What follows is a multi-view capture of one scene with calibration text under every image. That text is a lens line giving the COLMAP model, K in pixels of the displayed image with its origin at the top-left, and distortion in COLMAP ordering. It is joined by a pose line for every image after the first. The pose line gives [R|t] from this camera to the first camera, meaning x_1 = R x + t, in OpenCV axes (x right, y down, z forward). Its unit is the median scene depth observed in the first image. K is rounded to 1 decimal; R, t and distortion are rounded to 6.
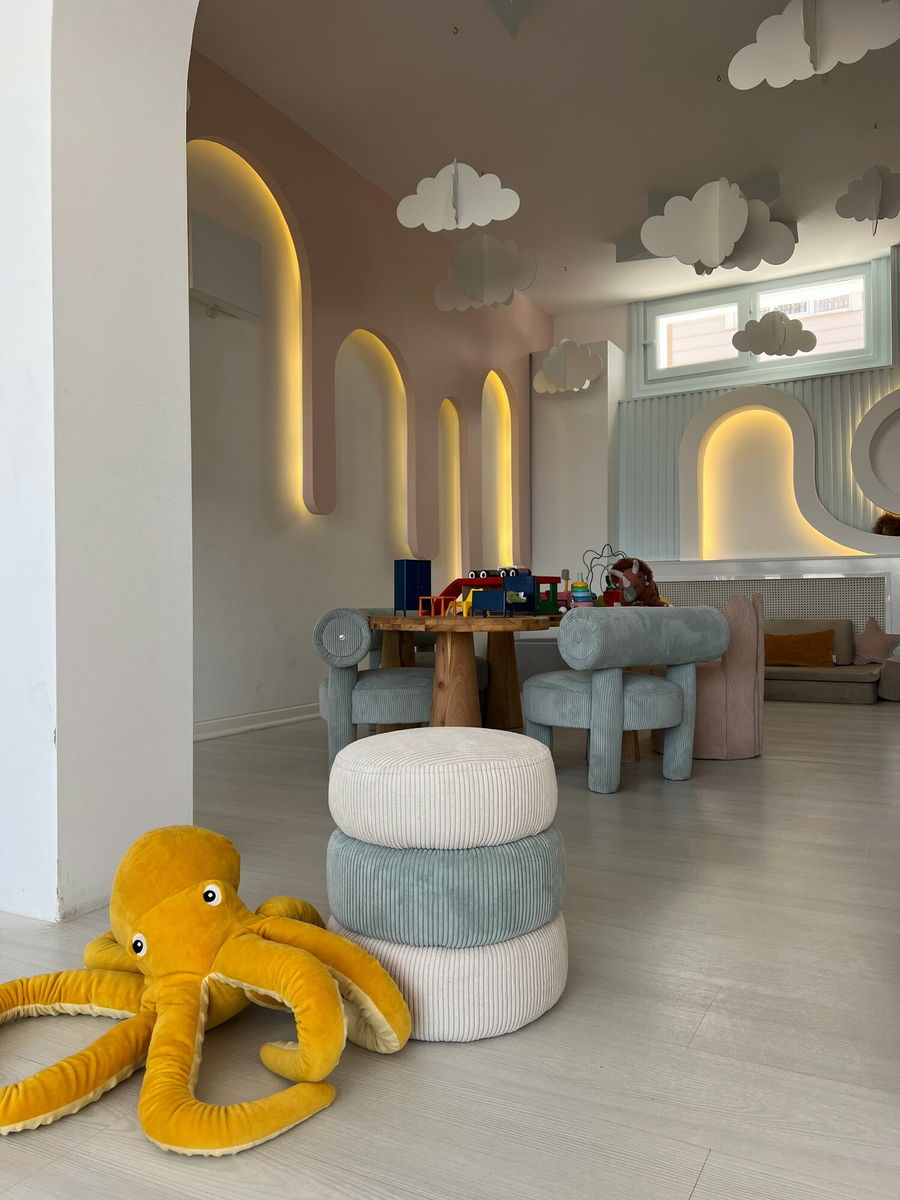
lens RADIAL K [[909.1, 0, 447.0], [0, 909.1, 609.3], [0, 0, 1]] dist [0.044858, -0.062255]
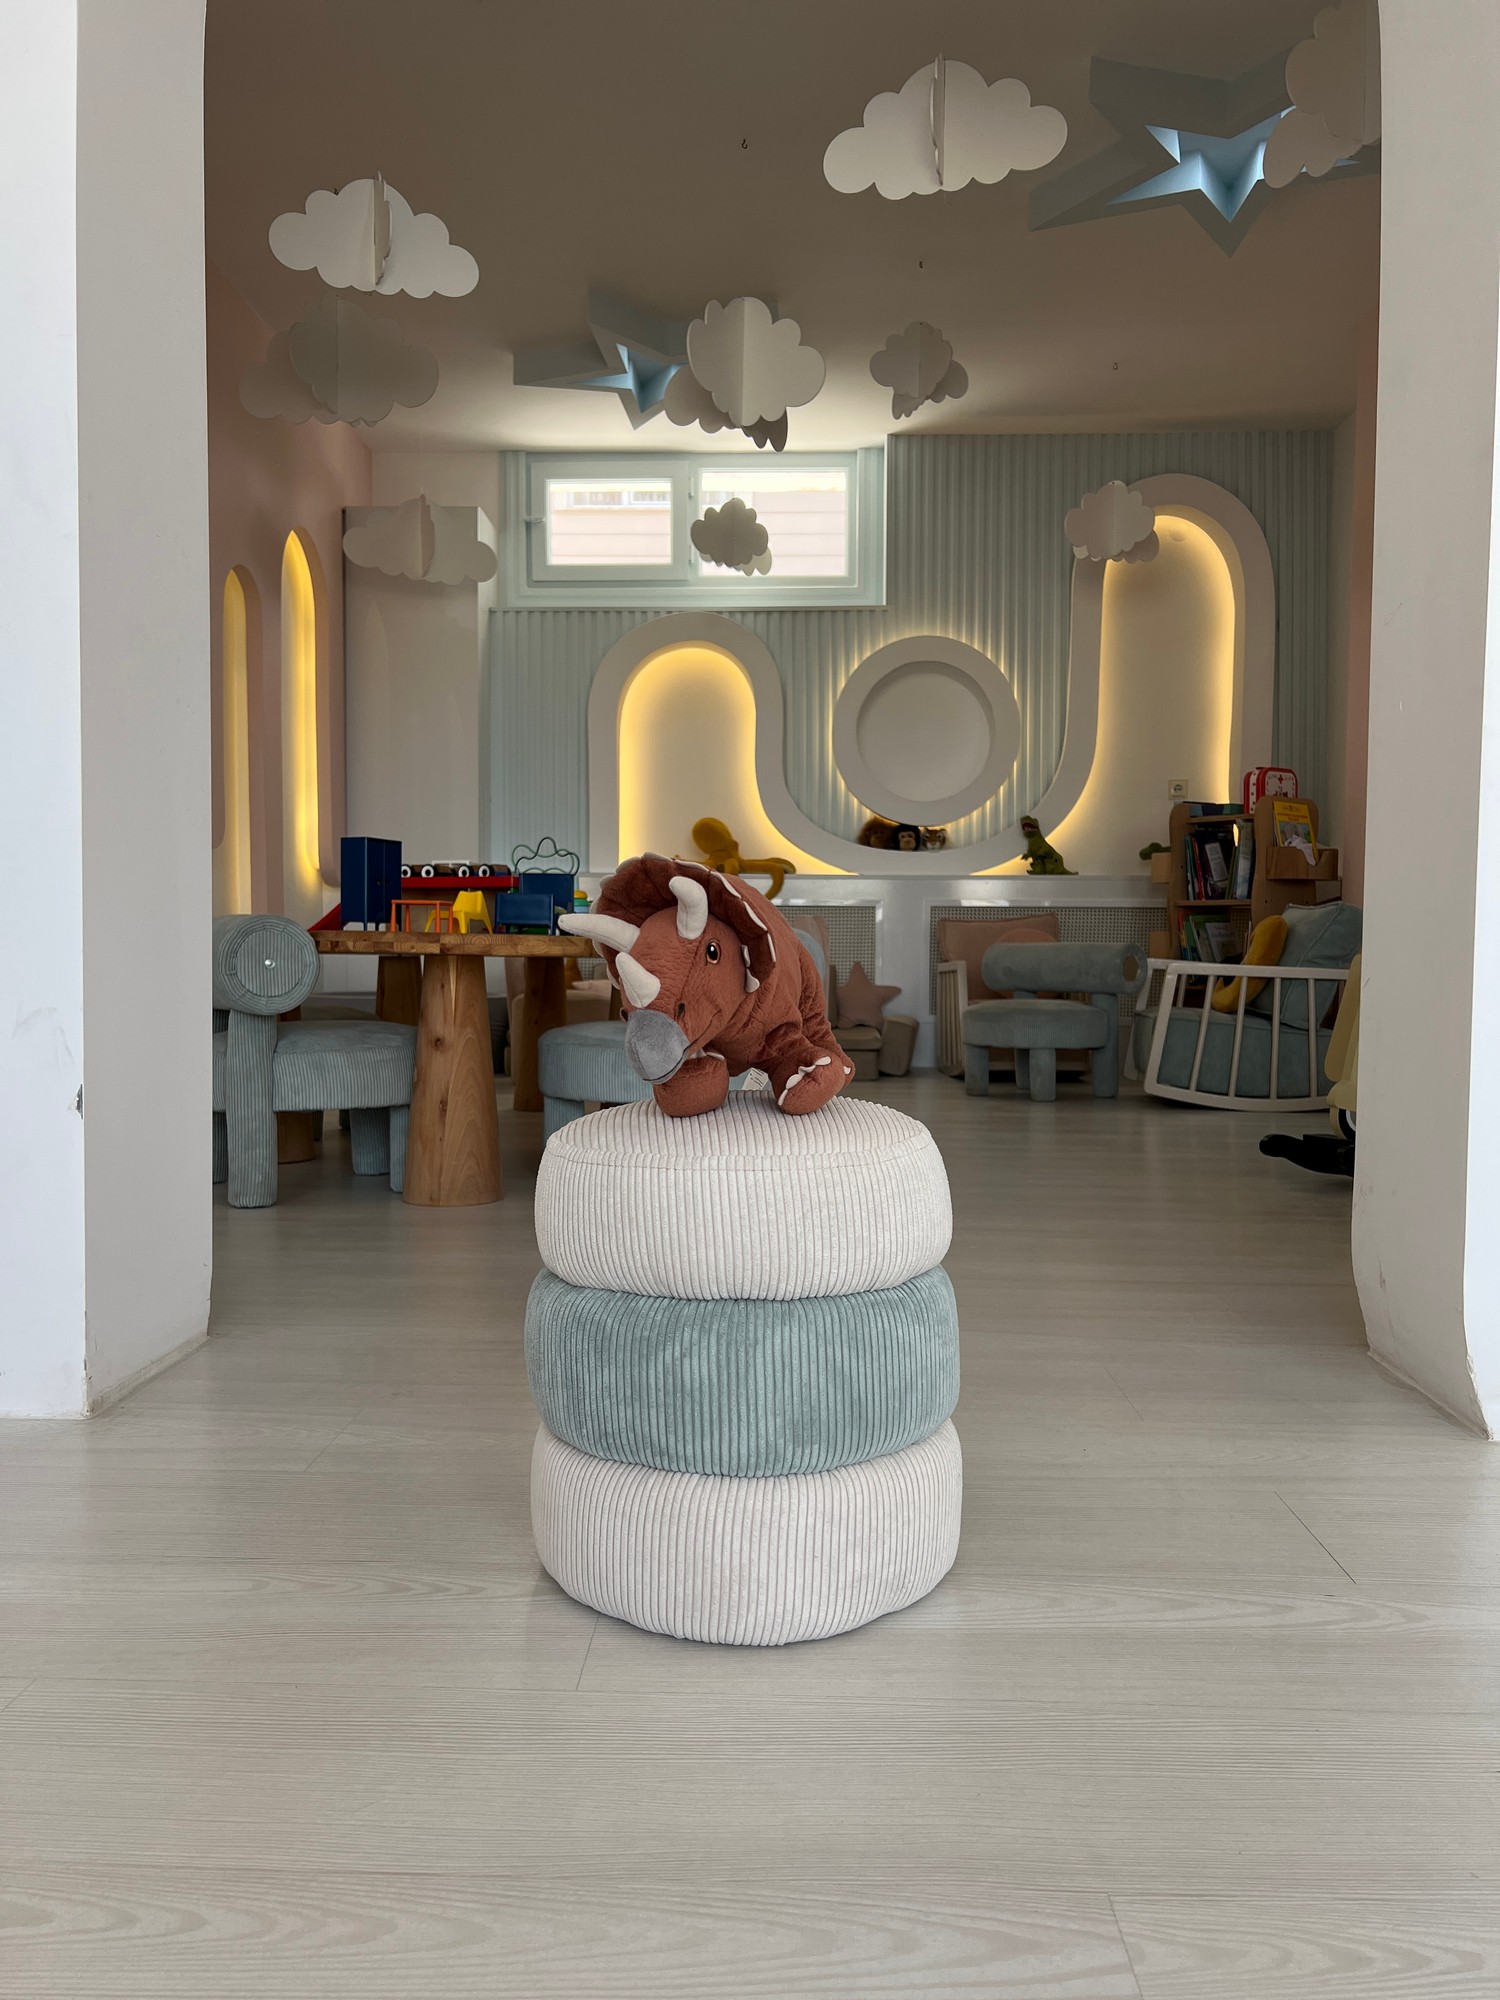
lens RADIAL K [[1515.2, 0, 749.0], [0, 1515.2, 1022.7], [0, 0, 1]] dist [0.044858, -0.062255]
pose [[0.893130, -0.003008, 0.449788, -0.135196], [-0.015102, 0.999213, 0.036671, 0.013468], [-0.449545, -0.039545, 0.892382, -0.012987]]
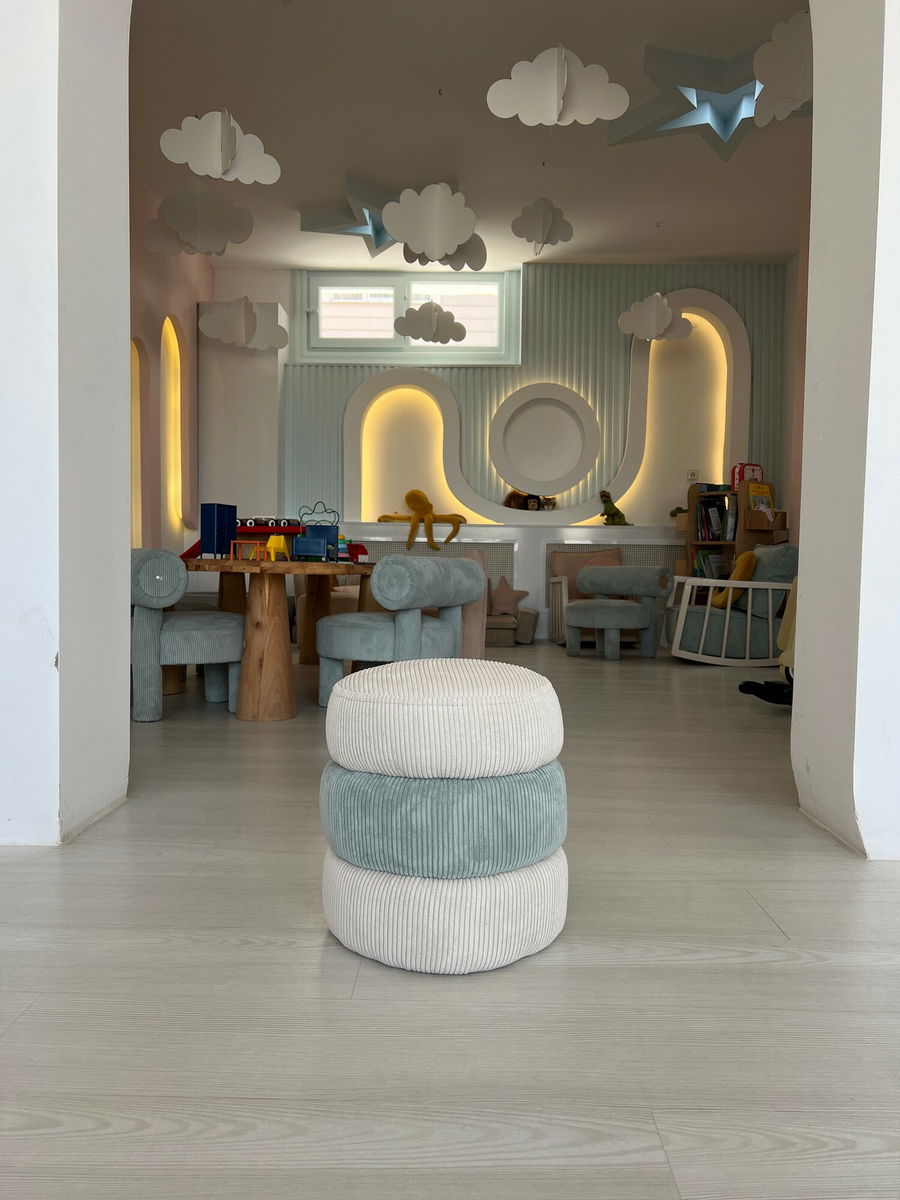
lens RADIAL K [[909.1, 0, 452.0], [0, 909.1, 613.7], [0, 0, 1]] dist [0.044858, -0.062255]
pose [[0.884961, 0.000763, 0.465665, -0.142773], [-0.022100, 0.998941, 0.040362, 0.010670], [-0.465140, -0.046010, 0.884040, -0.021053]]
